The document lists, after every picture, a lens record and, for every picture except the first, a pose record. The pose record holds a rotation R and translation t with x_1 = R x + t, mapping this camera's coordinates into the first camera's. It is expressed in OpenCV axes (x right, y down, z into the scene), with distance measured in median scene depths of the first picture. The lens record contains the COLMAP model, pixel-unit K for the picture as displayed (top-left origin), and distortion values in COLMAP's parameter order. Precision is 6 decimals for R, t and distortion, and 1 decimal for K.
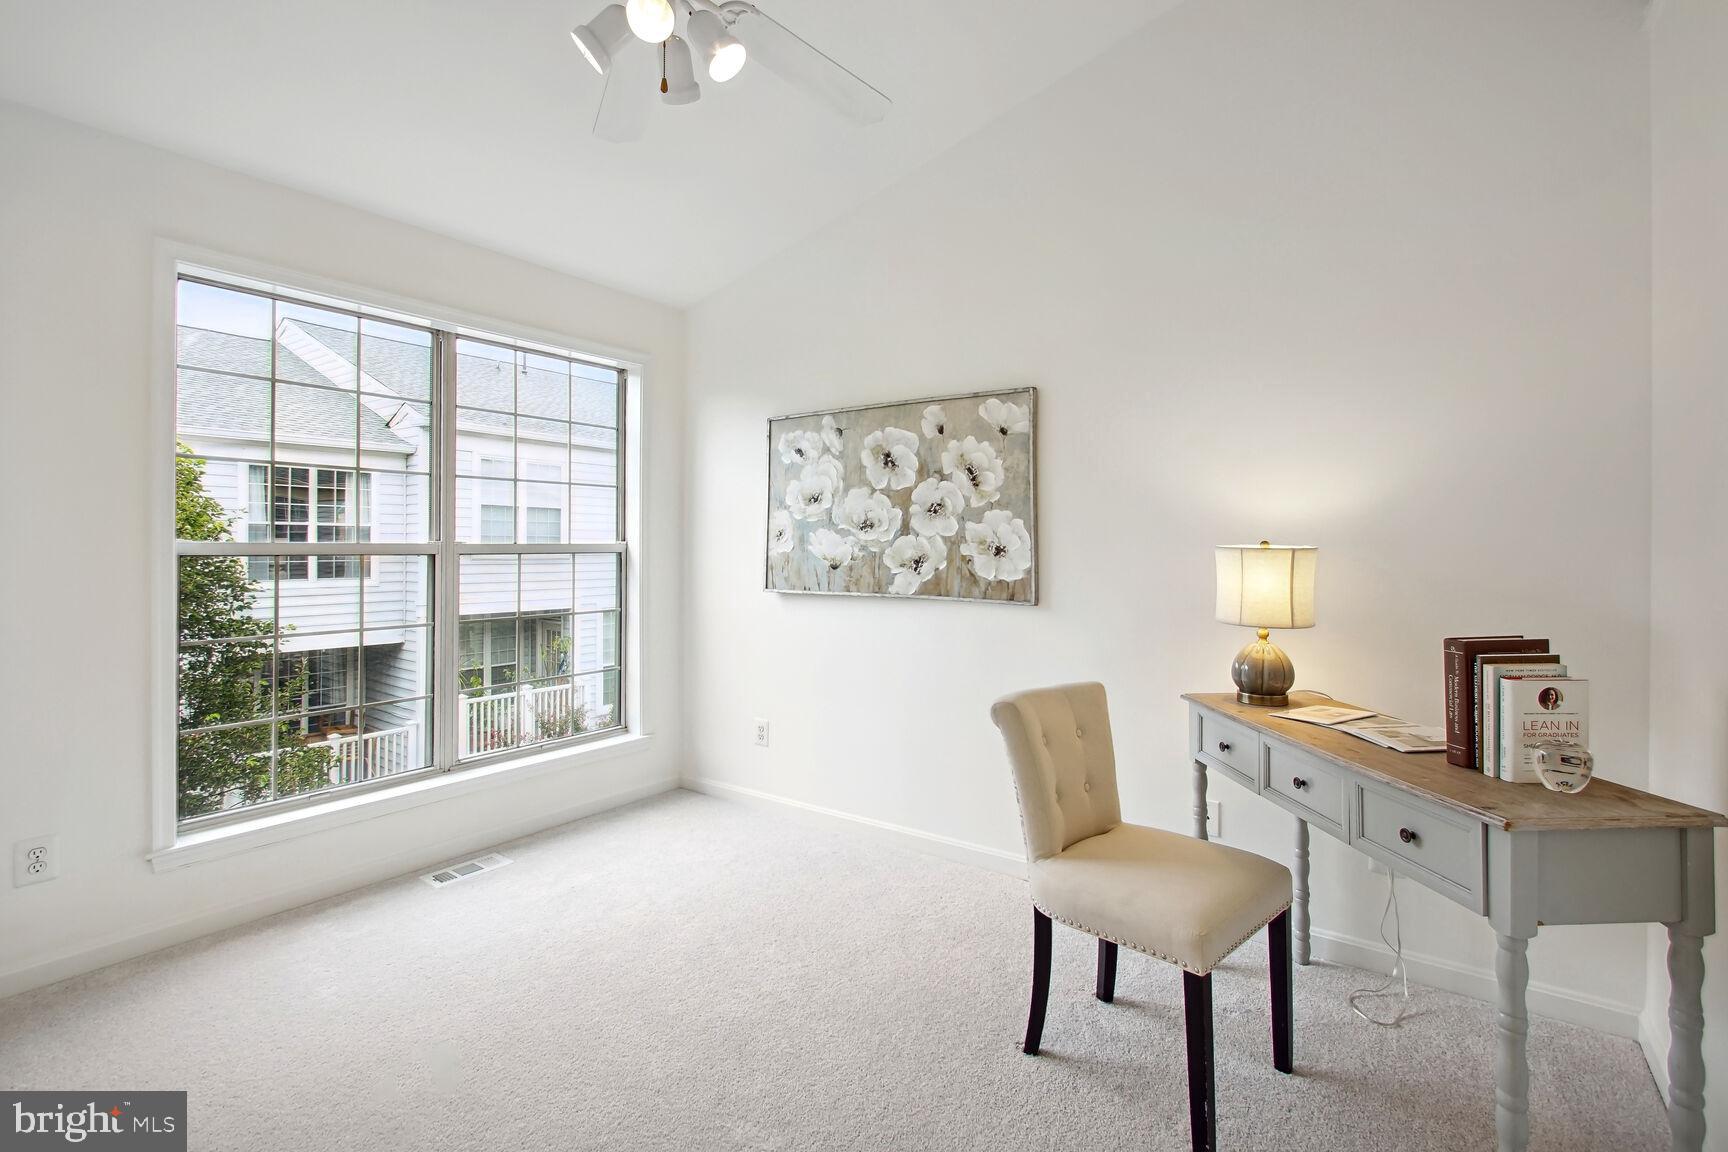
lens RADIAL K [[756.1, 0, 861.1], [0, 756.1, 539.9], [0, 0, 1]] dist [-0.002755, -0.000593]
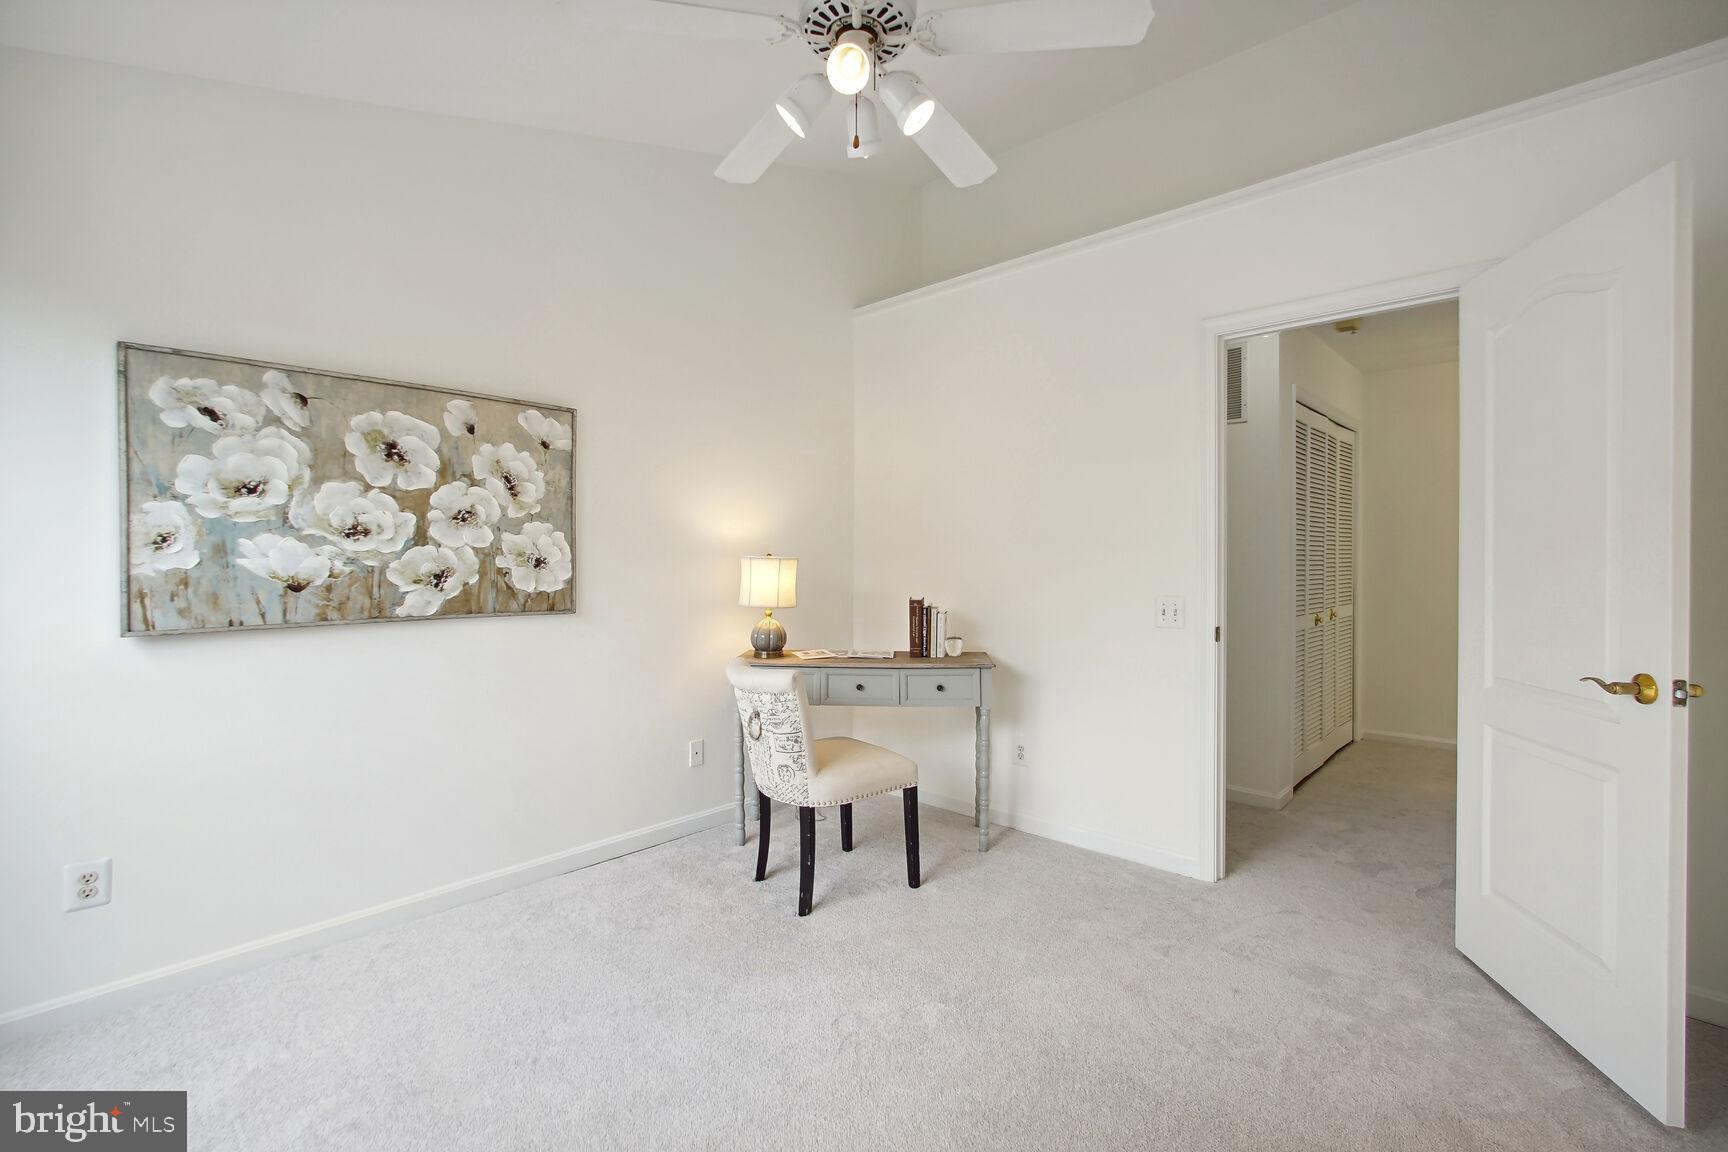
lens RADIAL K [[778.5, 0, 849.1], [0, 778.5, 549.1], [0, 0, 1]] dist [0.000091, 0.000338]
pose [[0.166594, 0.004727, 0.986014, -0.712137], [-0.010835, 0.999937, -0.002963, -0.004707], [-0.985966, -0.010190, 0.166635, 0.387727]]
